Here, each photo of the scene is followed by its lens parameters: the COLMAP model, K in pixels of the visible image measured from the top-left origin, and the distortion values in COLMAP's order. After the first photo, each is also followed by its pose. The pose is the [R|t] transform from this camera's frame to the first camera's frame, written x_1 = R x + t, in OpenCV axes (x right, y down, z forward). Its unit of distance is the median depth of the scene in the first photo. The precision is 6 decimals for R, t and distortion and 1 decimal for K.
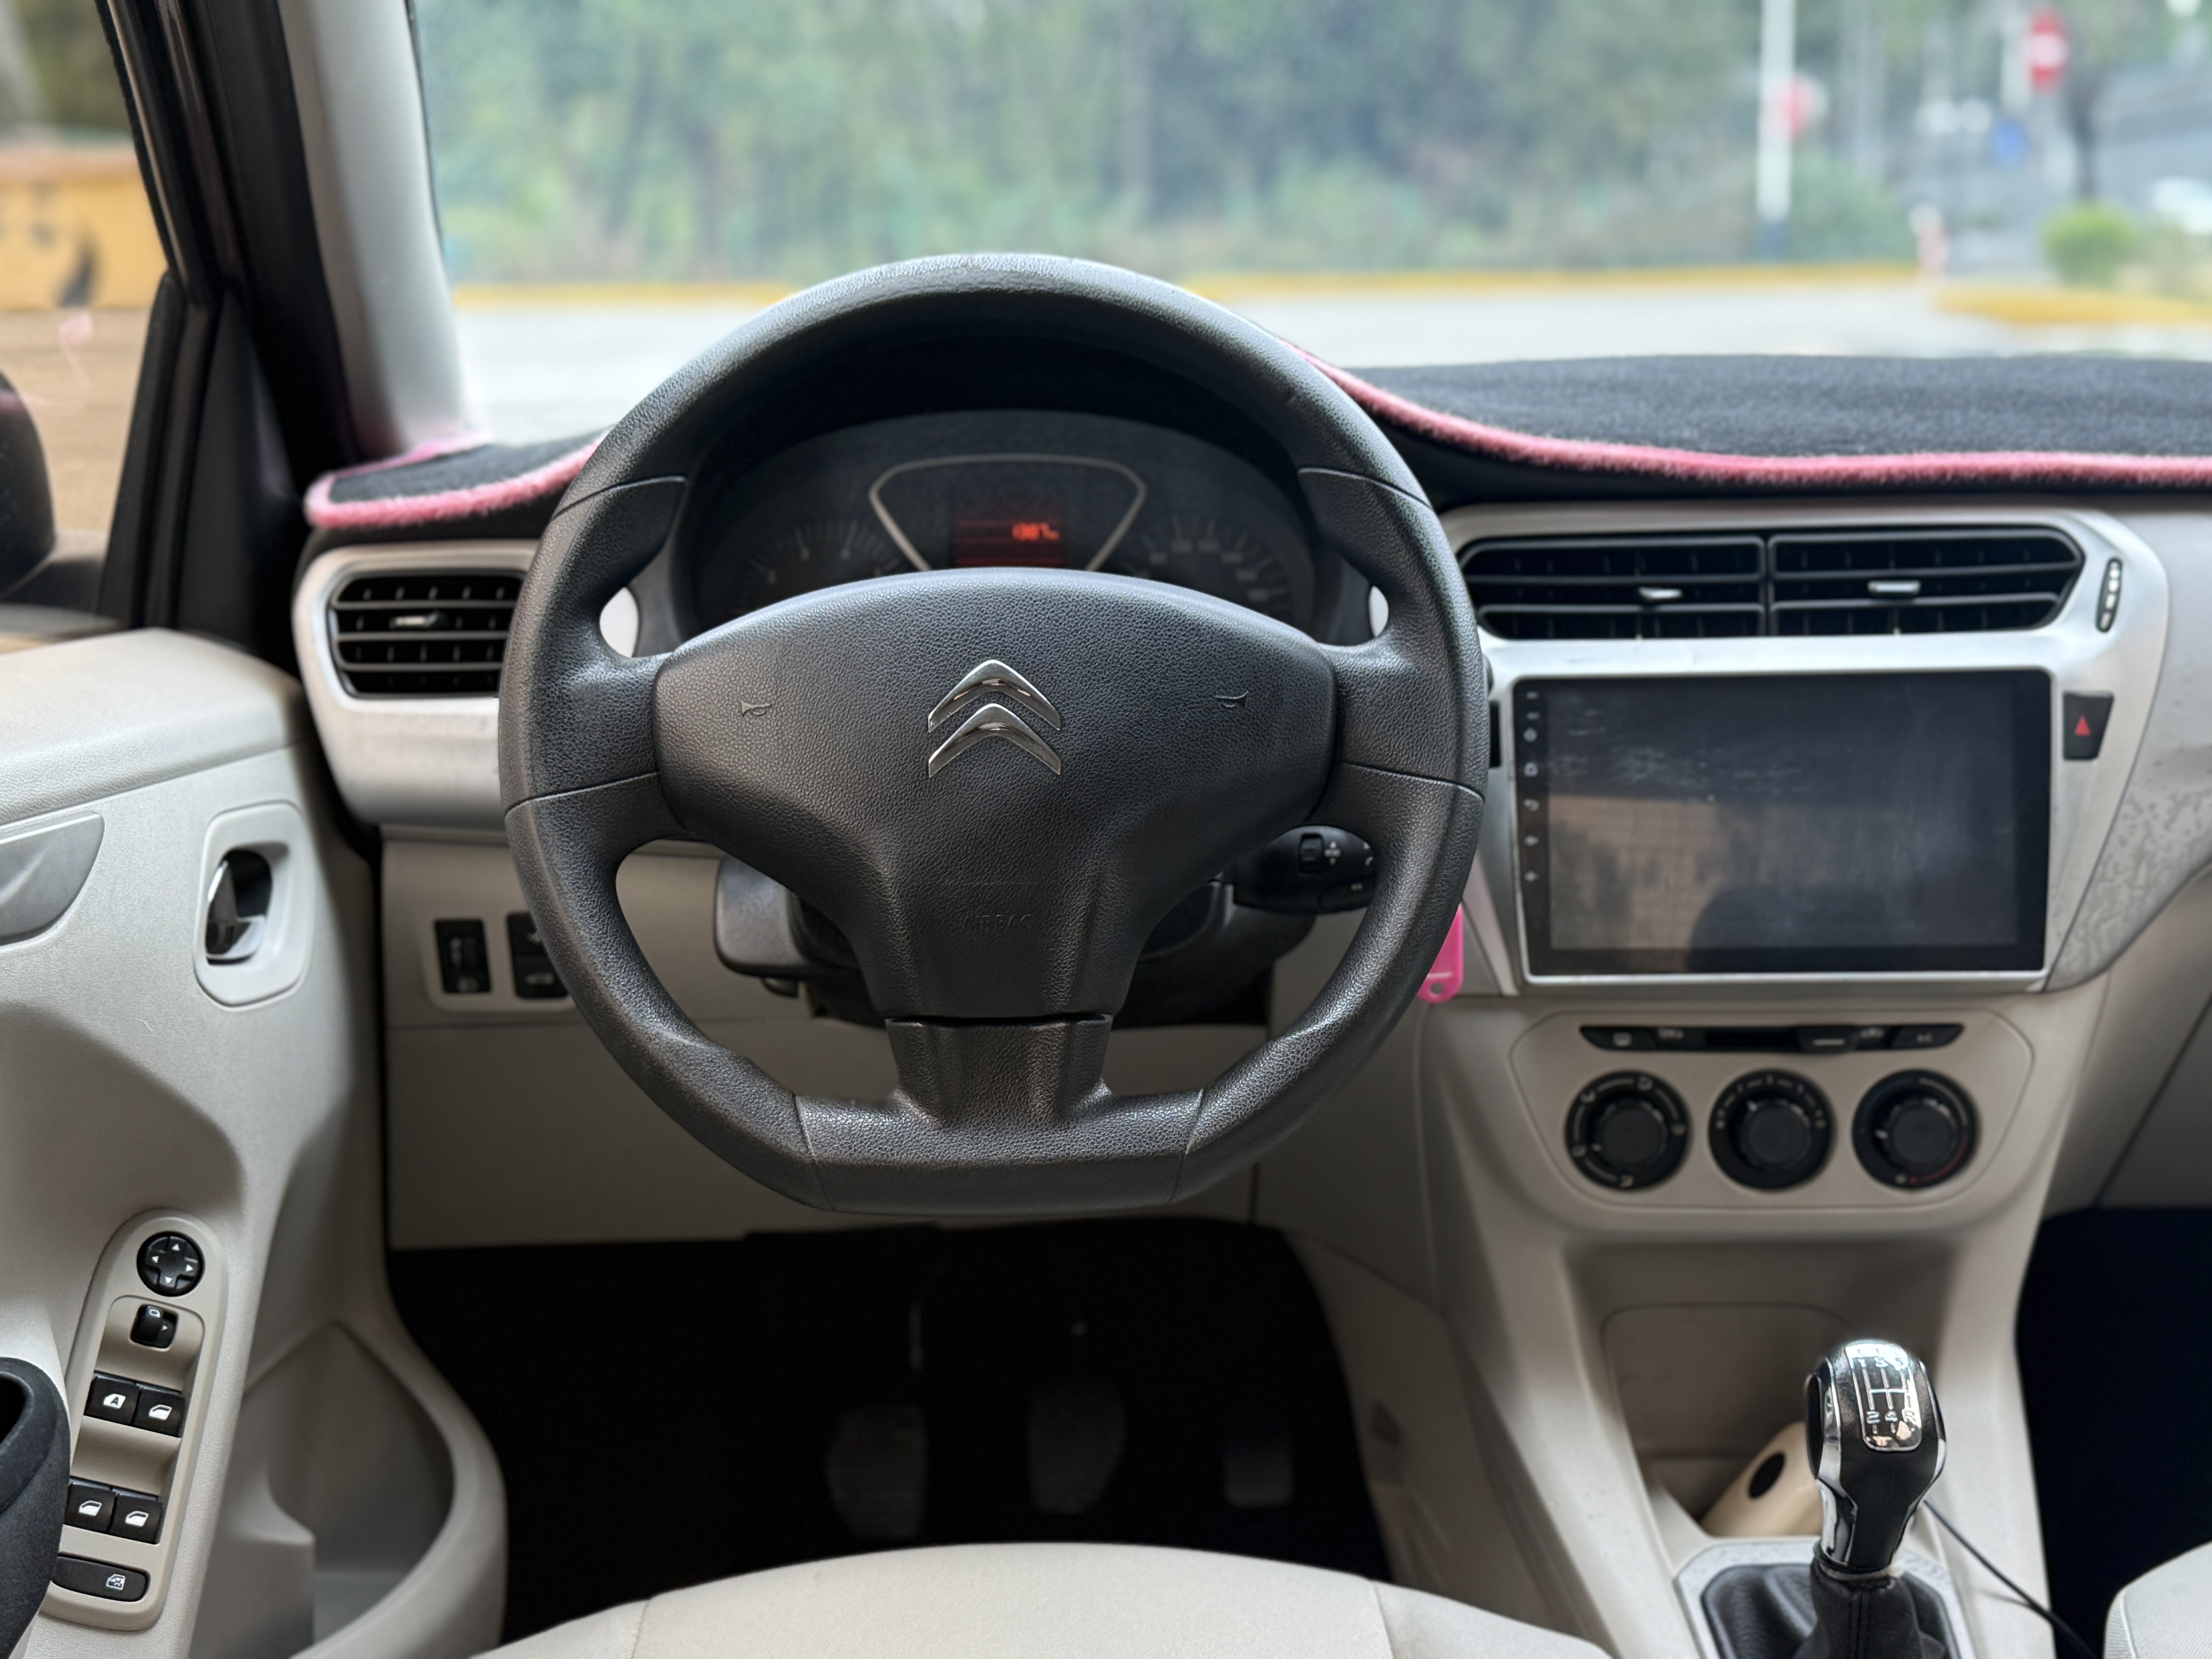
lens RADIAL K [[2838.6, 0, 1106.0], [0, 2838.6, 829.5], [0, 0, 1]] dist [0.122479, -0.084095]
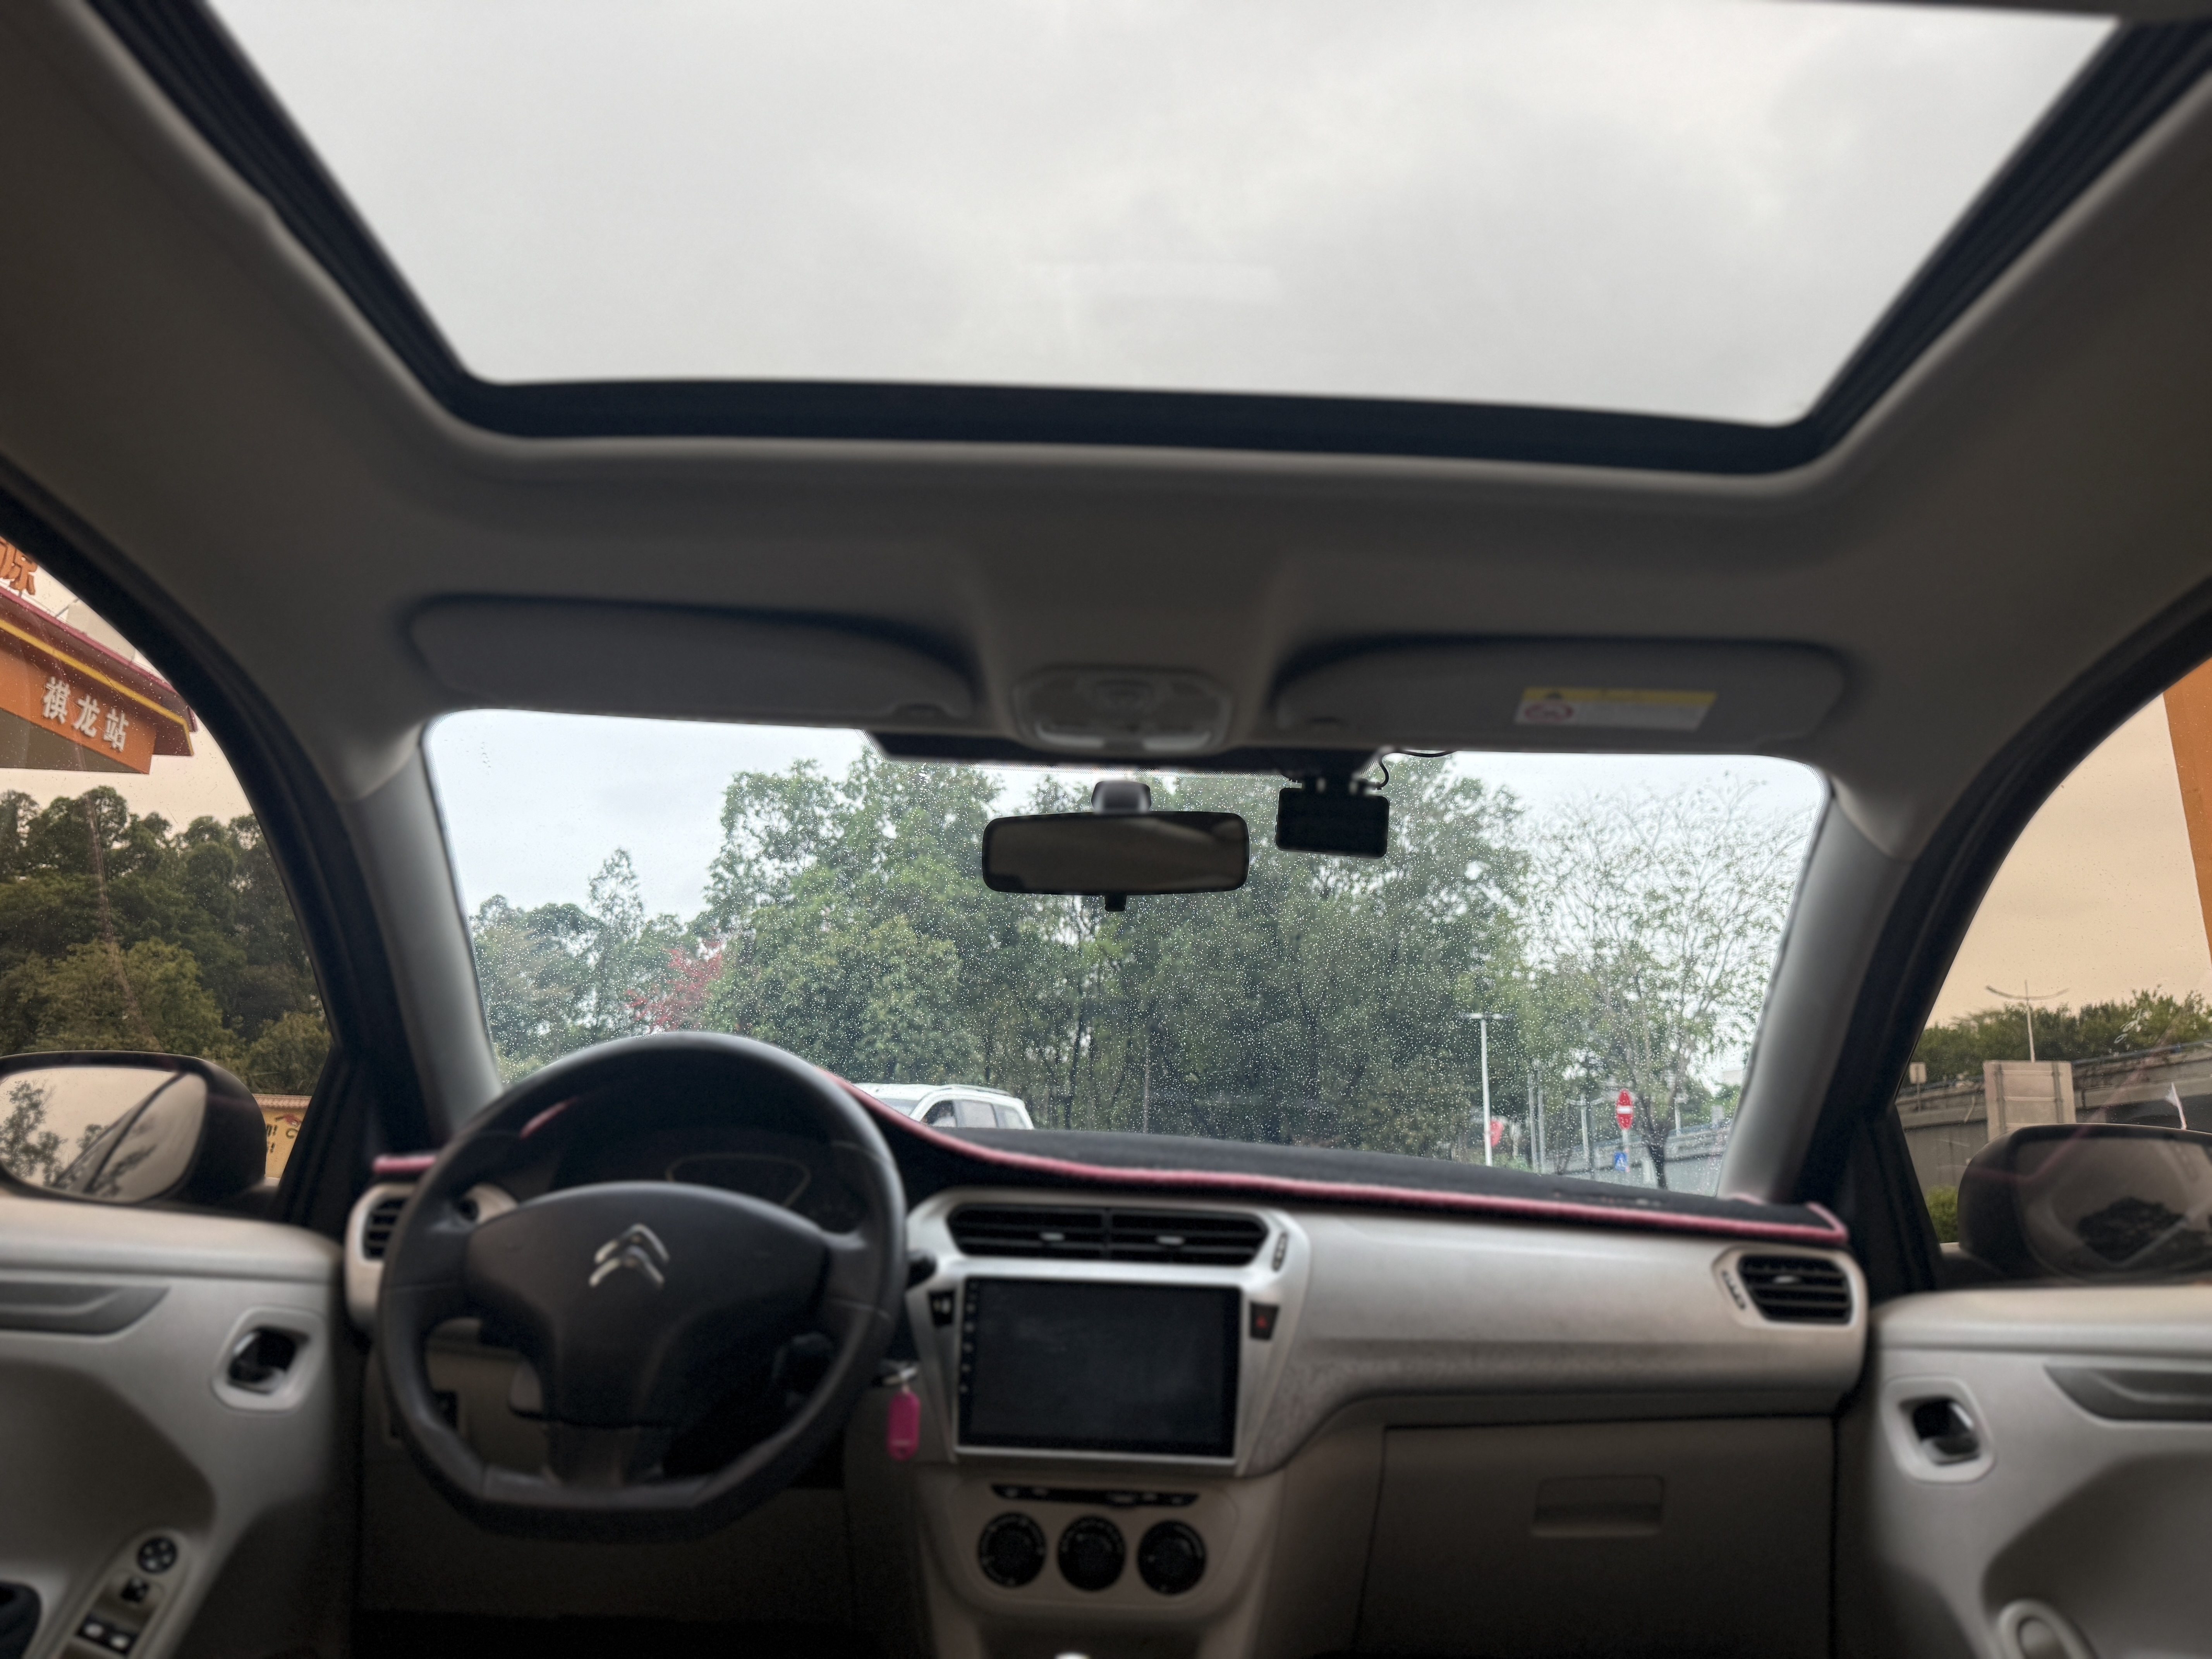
lens RADIAL K [[1548.3, 0, 1111.9], [0, 1548.3, 800.0], [0, 0, 1]] dist [0.038809, -0.053251]
pose [[0.998397, 0.047817, -0.030283, 0.253182], [-0.056214, 0.900081, -0.432081, 0.101668], [0.006596, 0.433091, 0.901326, -0.068383]]
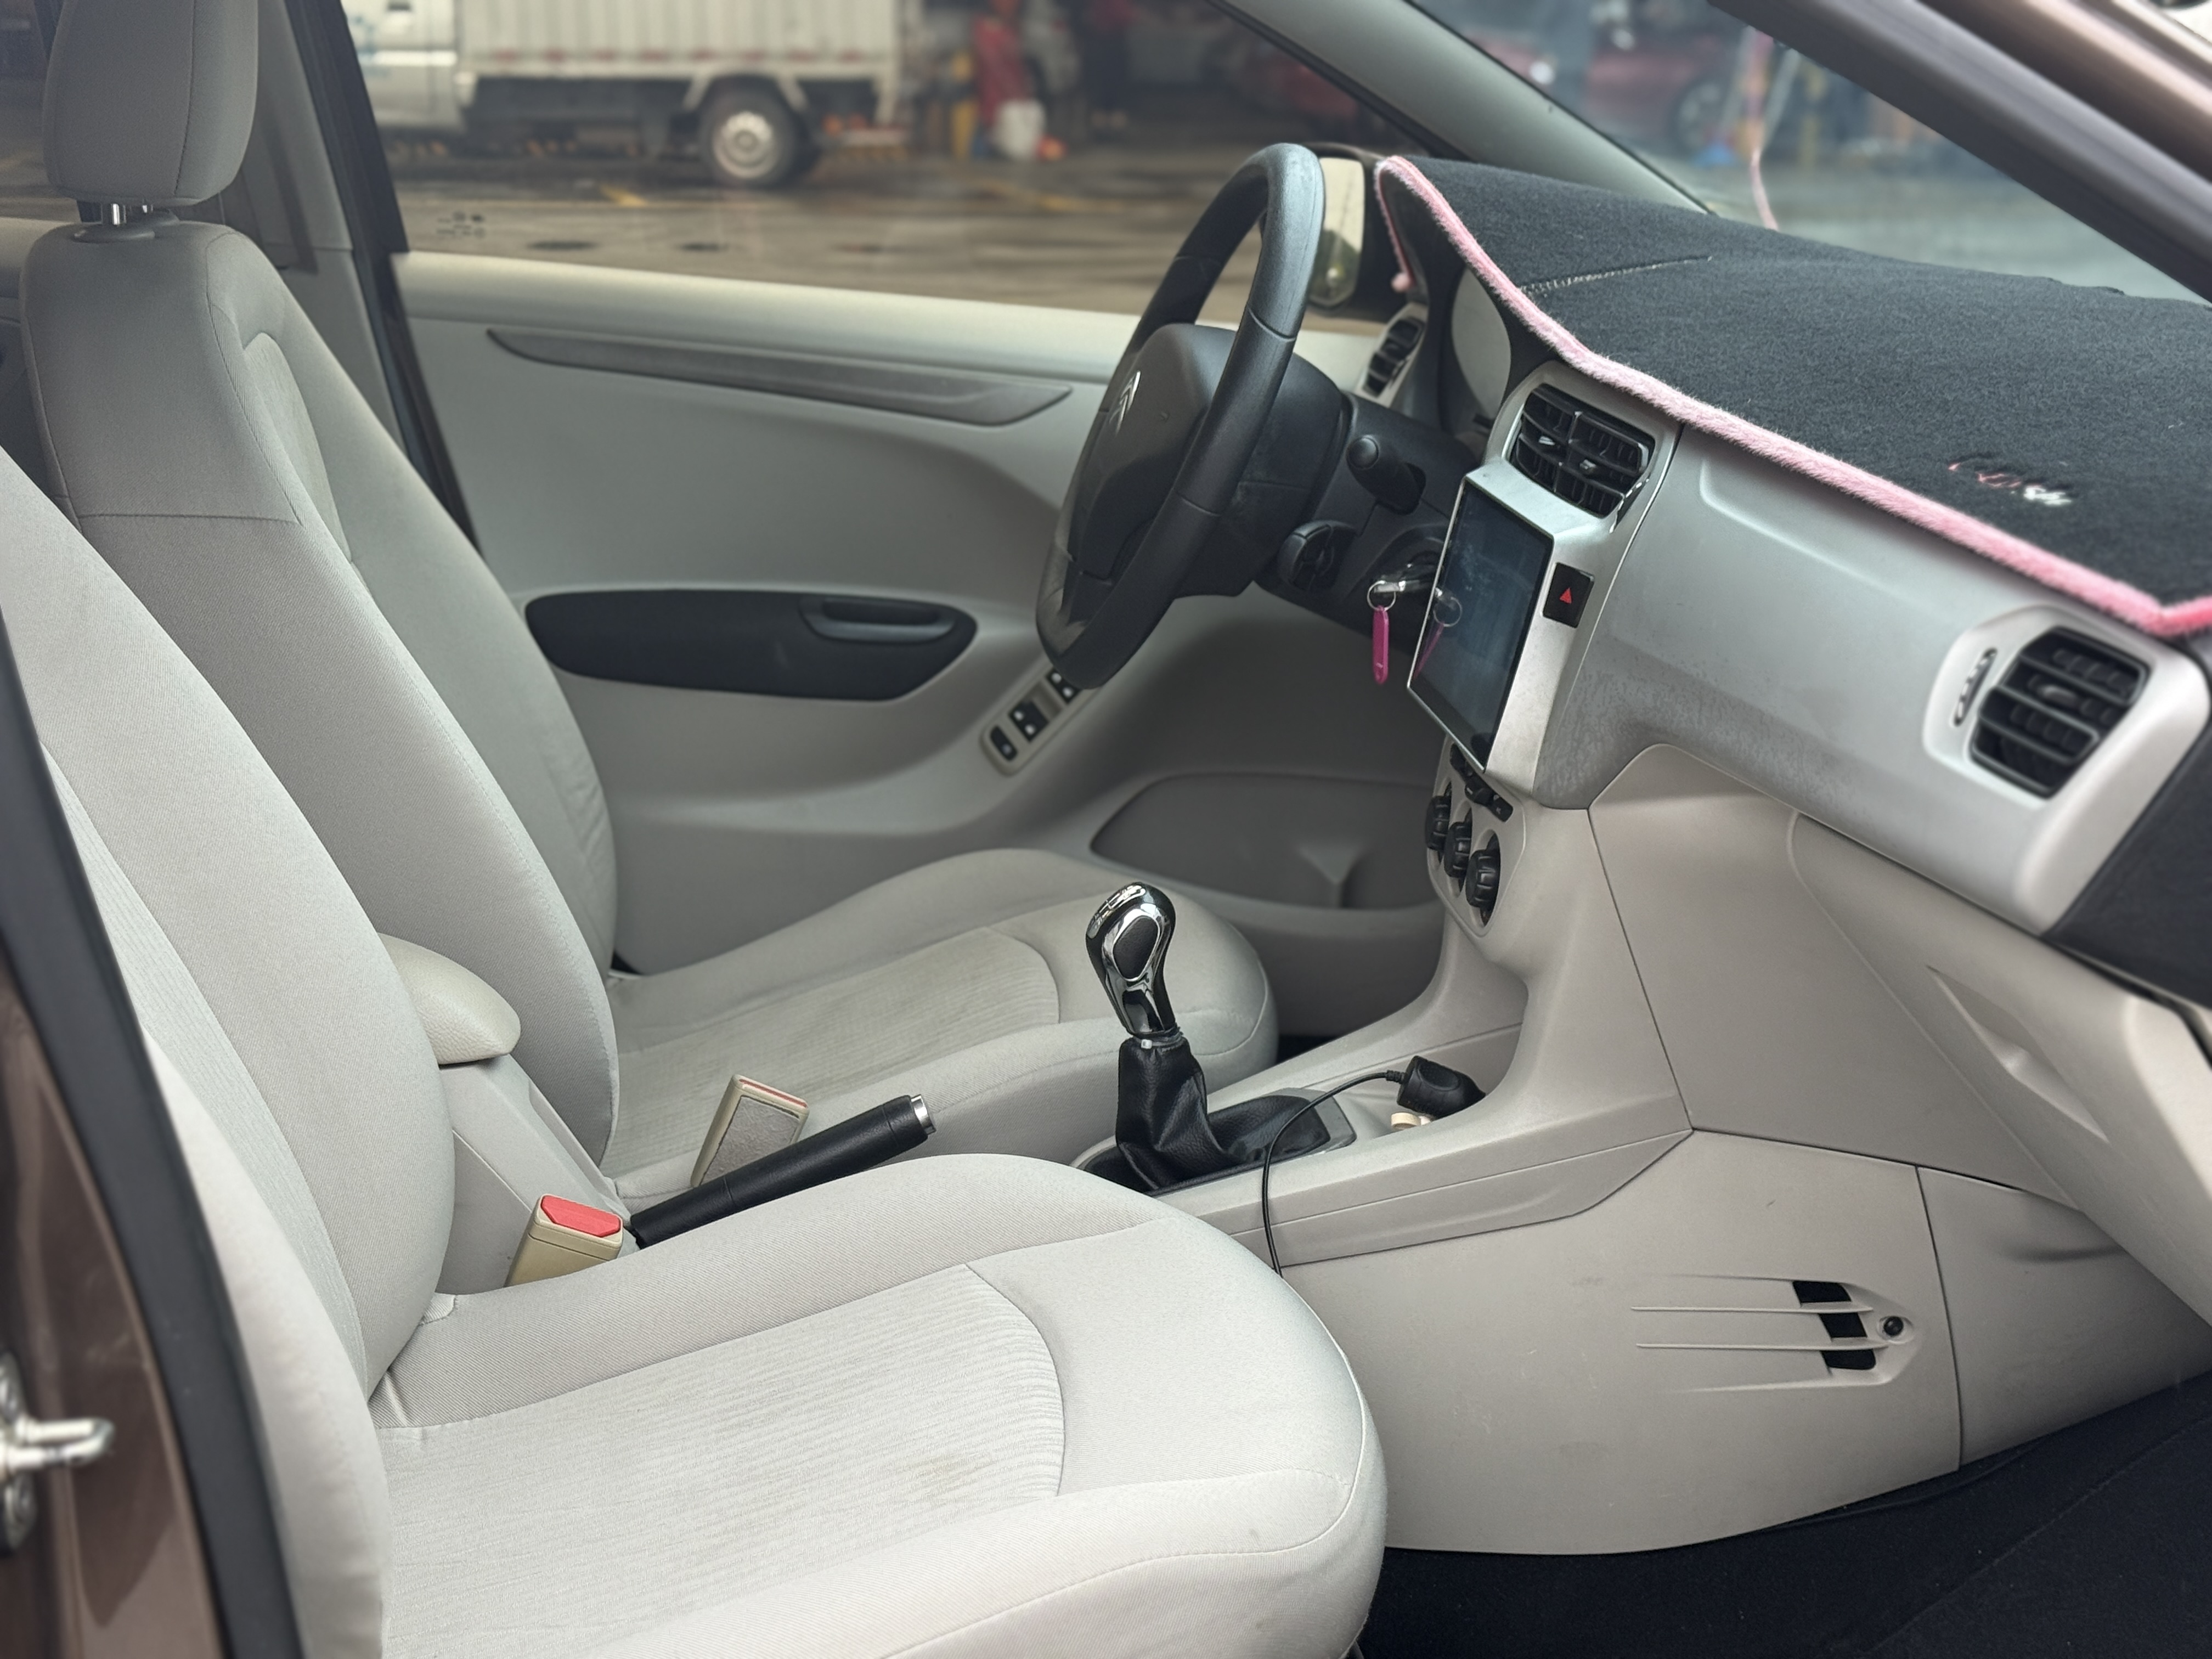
lens RADIAL K [[3213.4, 0, 1106.0], [0, 3213.4, 829.5], [0, 0, 1]] dist [0.027616, 0.016020]
pose [[0.120526, 0.271642, -0.954821, 1.643801], [-0.232493, 0.942807, 0.238877, -0.222619], [0.965101, 0.193198, 0.176788, 0.576642]]
